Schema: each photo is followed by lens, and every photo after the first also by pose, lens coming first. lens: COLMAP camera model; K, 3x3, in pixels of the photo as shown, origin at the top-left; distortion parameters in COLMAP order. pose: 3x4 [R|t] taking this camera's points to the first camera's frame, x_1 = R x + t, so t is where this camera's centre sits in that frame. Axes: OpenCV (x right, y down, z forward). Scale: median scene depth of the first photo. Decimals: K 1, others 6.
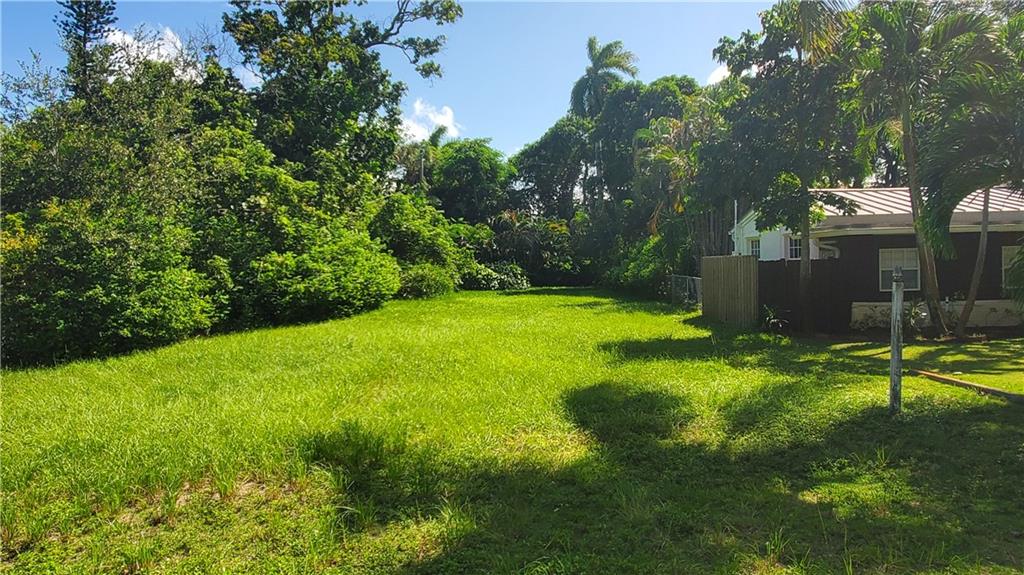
lens RADIAL K [[675.0, 0, 511.6], [0, 675.0, 268.3], [0, 0, 1]] dist [-0.004192, 0.000276]
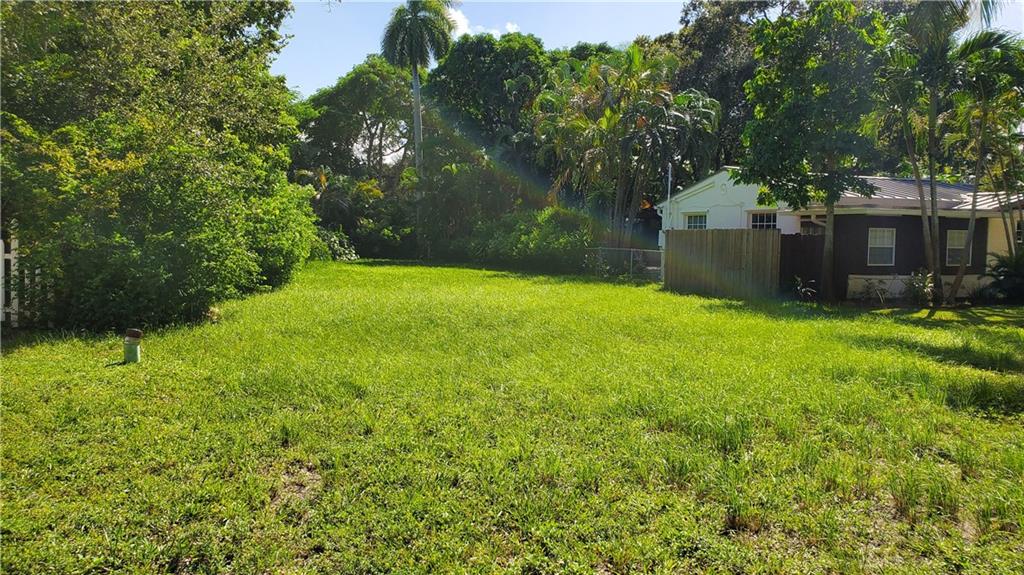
lens RADIAL K [[781.7, 0, 499.2], [0, 781.7, 289.1], [0, 0, 1]] dist [0.007244, -0.001426]
pose [[0.924559, 0.015163, 0.380736, -0.270728], [-0.036942, 0.998068, 0.049959, 0.015389], [-0.379243, -0.060255, 0.923333, 0.007208]]
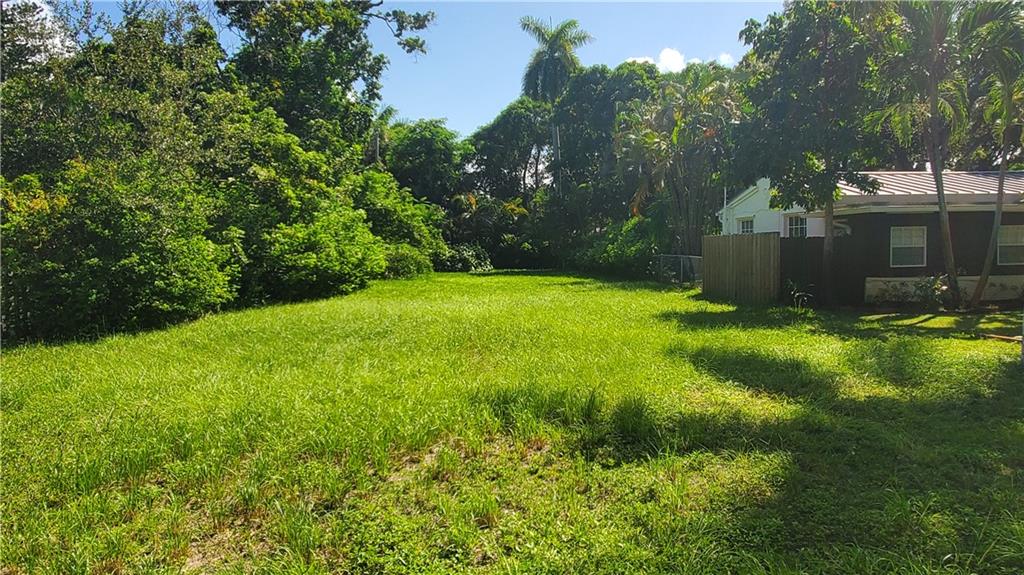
lens RADIAL K [[675.0, 0, 511.6], [0, 675.0, 268.3], [0, 0, 1]] dist [-0.004192, 0.000276]
pose [[0.993651, 0.005090, 0.112392, -0.083667], [-0.007416, 0.999767, 0.020288, 0.009460], [-0.112263, -0.020993, 0.993457, 0.007580]]
